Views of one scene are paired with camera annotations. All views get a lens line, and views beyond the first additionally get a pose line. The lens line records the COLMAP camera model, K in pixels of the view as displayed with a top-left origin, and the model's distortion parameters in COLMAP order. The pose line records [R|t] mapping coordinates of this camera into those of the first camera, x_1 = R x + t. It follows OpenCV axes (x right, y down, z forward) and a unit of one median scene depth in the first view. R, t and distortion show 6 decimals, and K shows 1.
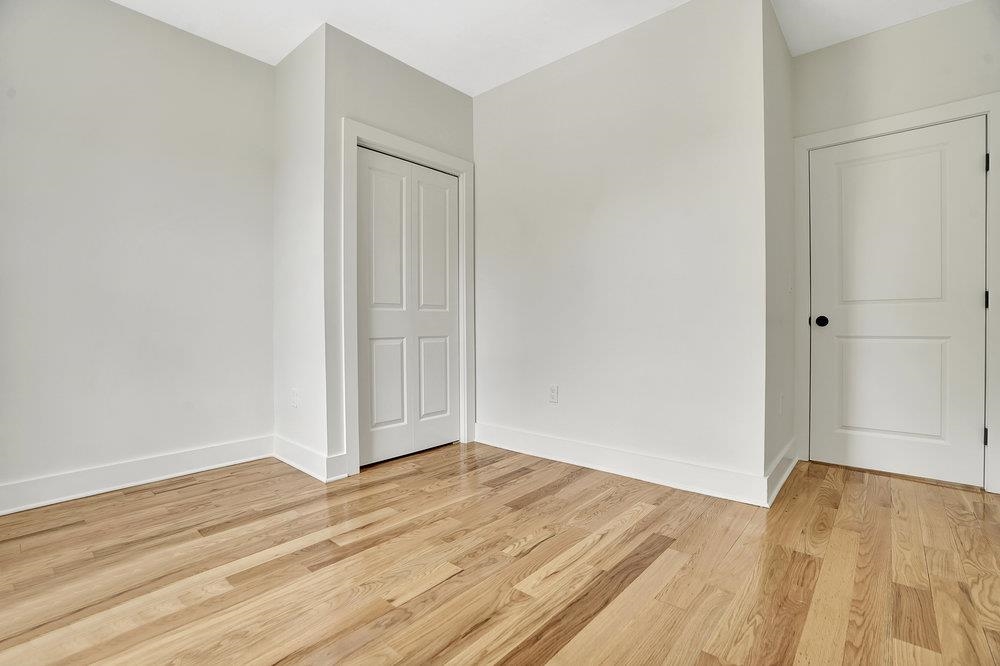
lens RADIAL K [[461.3, 0, 497.4], [0, 461.3, 323.3], [0, 0, 1]] dist [-0.067796, 0.025499]
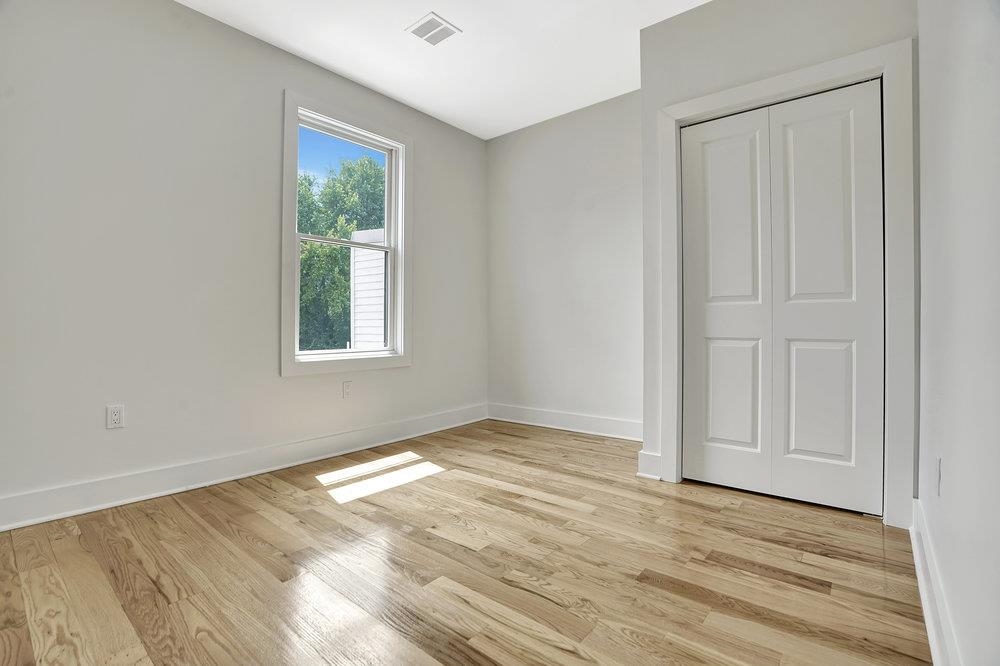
lens RADIAL K [[461.3, 0, 497.4], [0, 461.3, 323.3], [0, 0, 1]] dist [-0.067796, 0.025499]
pose [[0.032769, 0.006527, -0.999442, 0.624565], [0.003510, 0.999972, 0.006645, -0.001809], [0.999457, -0.003726, 0.032745, 0.635956]]
